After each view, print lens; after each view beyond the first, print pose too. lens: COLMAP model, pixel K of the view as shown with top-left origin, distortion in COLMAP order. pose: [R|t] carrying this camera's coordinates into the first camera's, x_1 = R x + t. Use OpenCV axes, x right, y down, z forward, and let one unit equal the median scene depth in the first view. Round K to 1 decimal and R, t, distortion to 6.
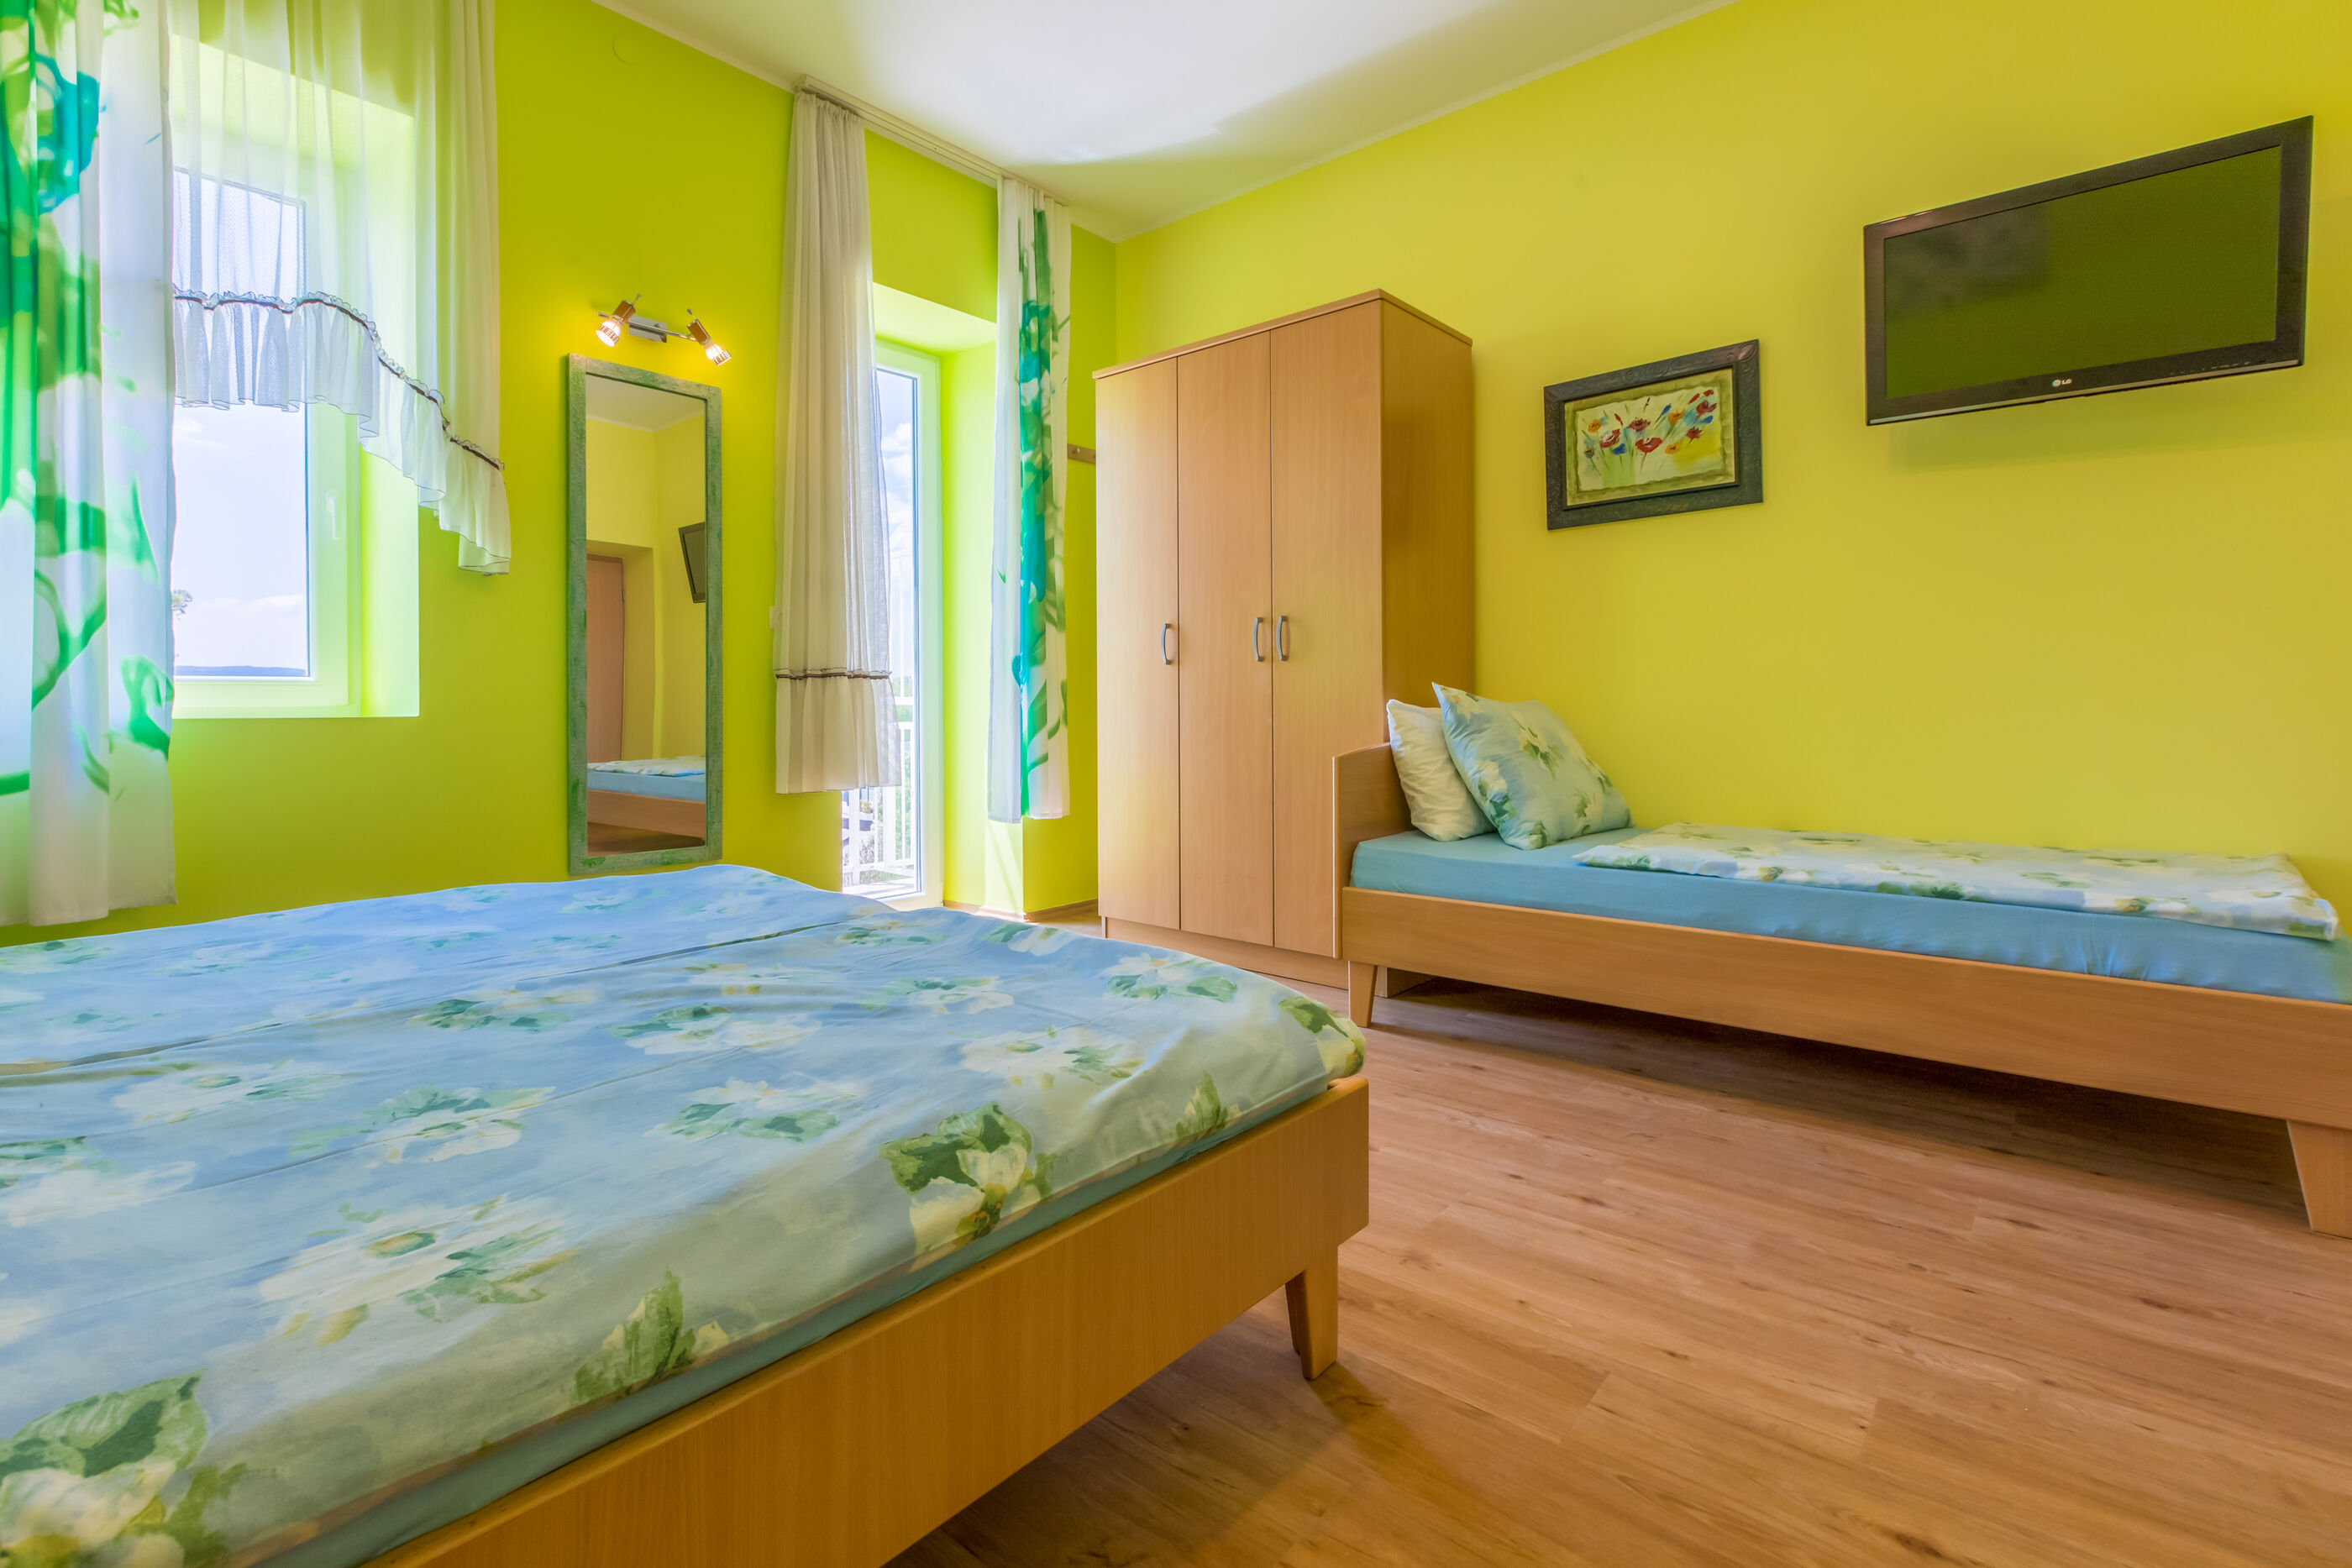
lens RADIAL K [[1080.7, 0, 1168.7], [0, 1080.7, 709.1], [0, 0, 1]] dist [0.000125, -0.000473]
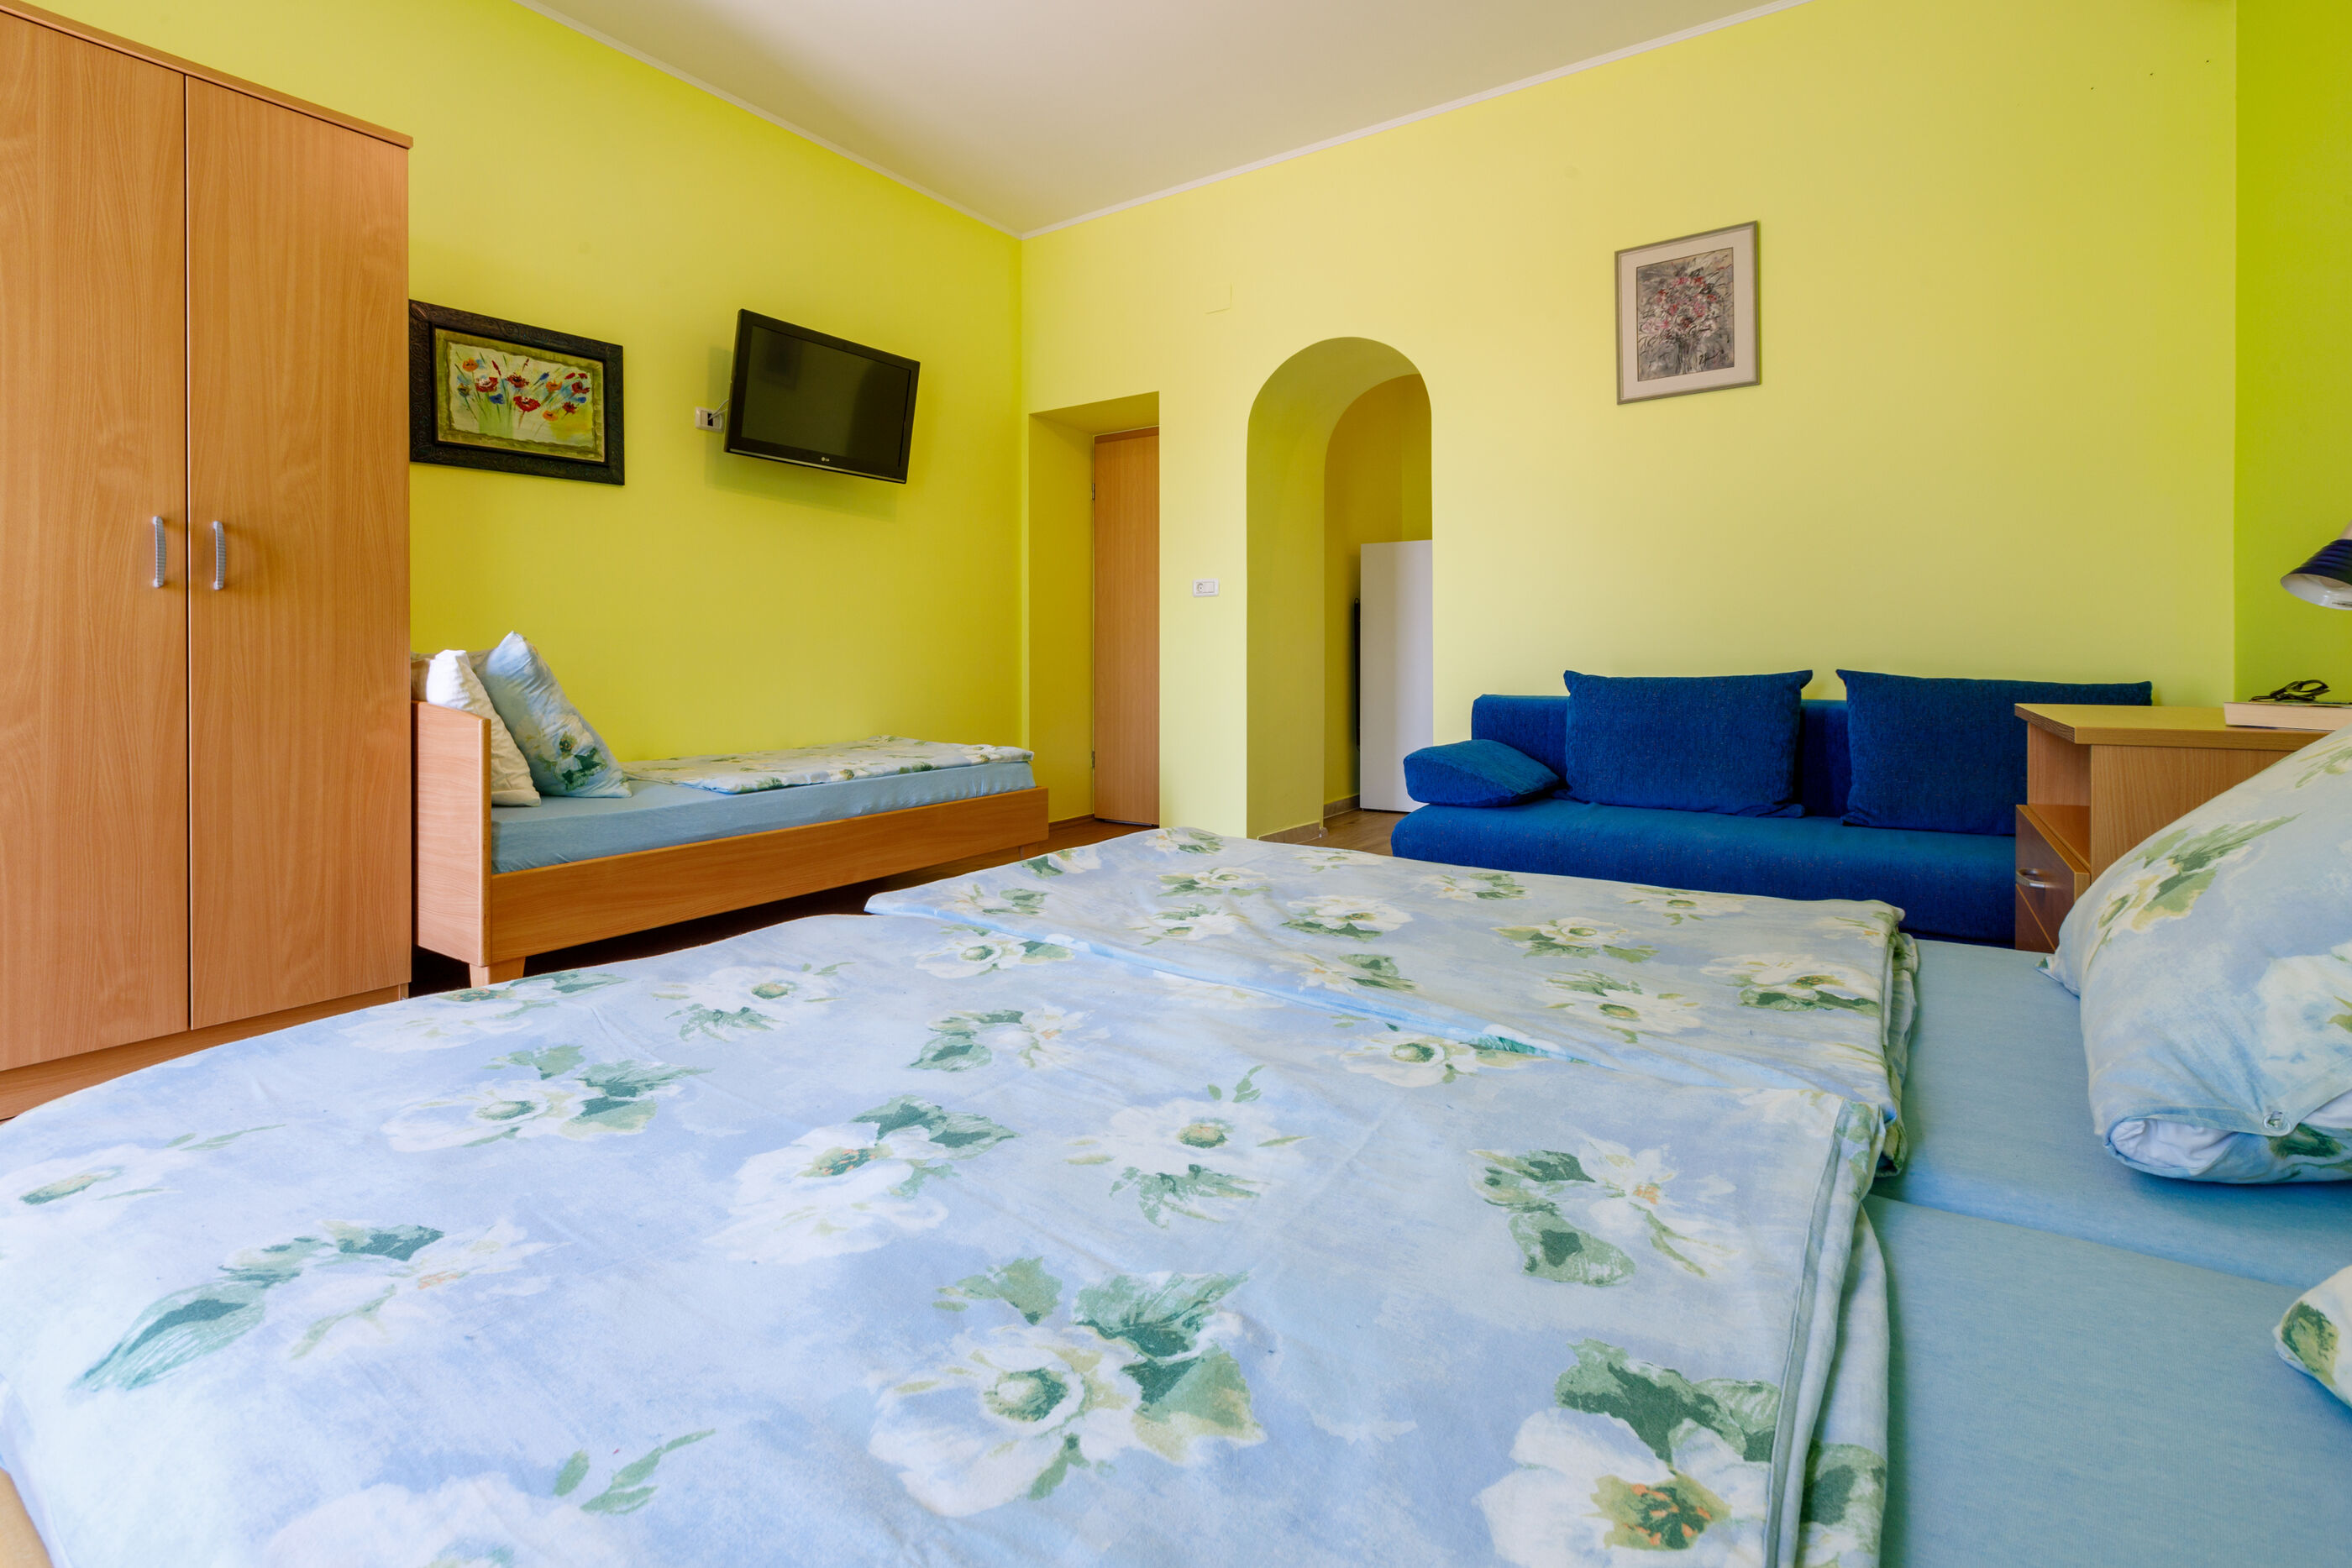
lens RADIAL K [[1074.1, 0, 1166.9], [0, 1074.1, 677.7], [0, 0, 1]] dist [0.002197, -0.000121]
pose [[-0.115066, -0.017942, 0.993196, -0.654843], [0.002097, 0.999830, 0.018305, -0.002041], [-0.993356, 0.004189, -0.115009, 0.522105]]
